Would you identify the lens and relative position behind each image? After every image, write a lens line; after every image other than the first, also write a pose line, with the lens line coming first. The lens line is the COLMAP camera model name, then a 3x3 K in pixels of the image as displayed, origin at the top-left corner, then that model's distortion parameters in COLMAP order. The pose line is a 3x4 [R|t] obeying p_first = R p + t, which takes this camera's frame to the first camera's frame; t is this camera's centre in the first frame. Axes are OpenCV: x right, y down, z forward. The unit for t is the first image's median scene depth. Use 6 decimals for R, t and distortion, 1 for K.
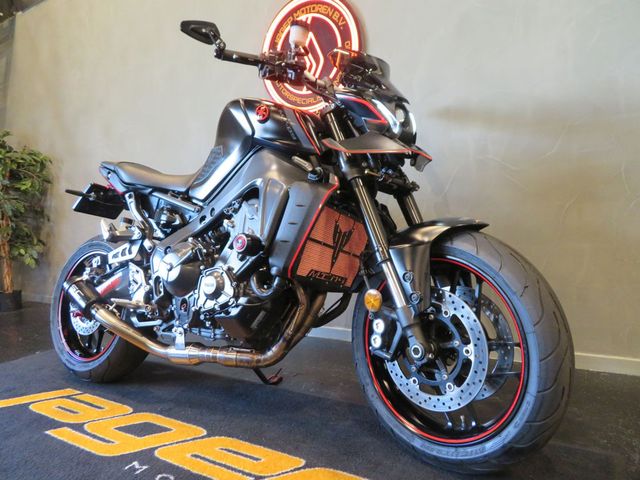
lens RADIAL K [[461.3, 0, 318.4], [0, 461.3, 232.8], [0, 0, 1]] dist [0.000425, 0.000452]
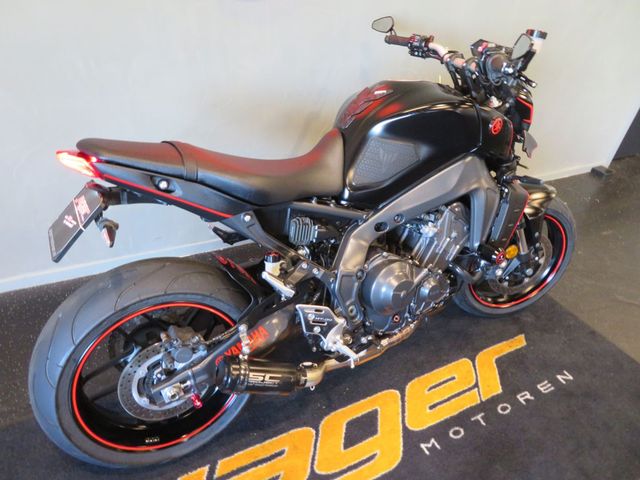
lens RADIAL K [[455.9, 0, 320.0], [0, 455.9, 240.0], [0, 0, 1]] dist [-0.006096, 0.001864]
pose [[0.470631, -0.414043, 0.779150, -1.125422], [-0.096119, 0.853745, 0.511742, -0.501761], [-0.877079, -0.315733, 0.362002, 0.888312]]
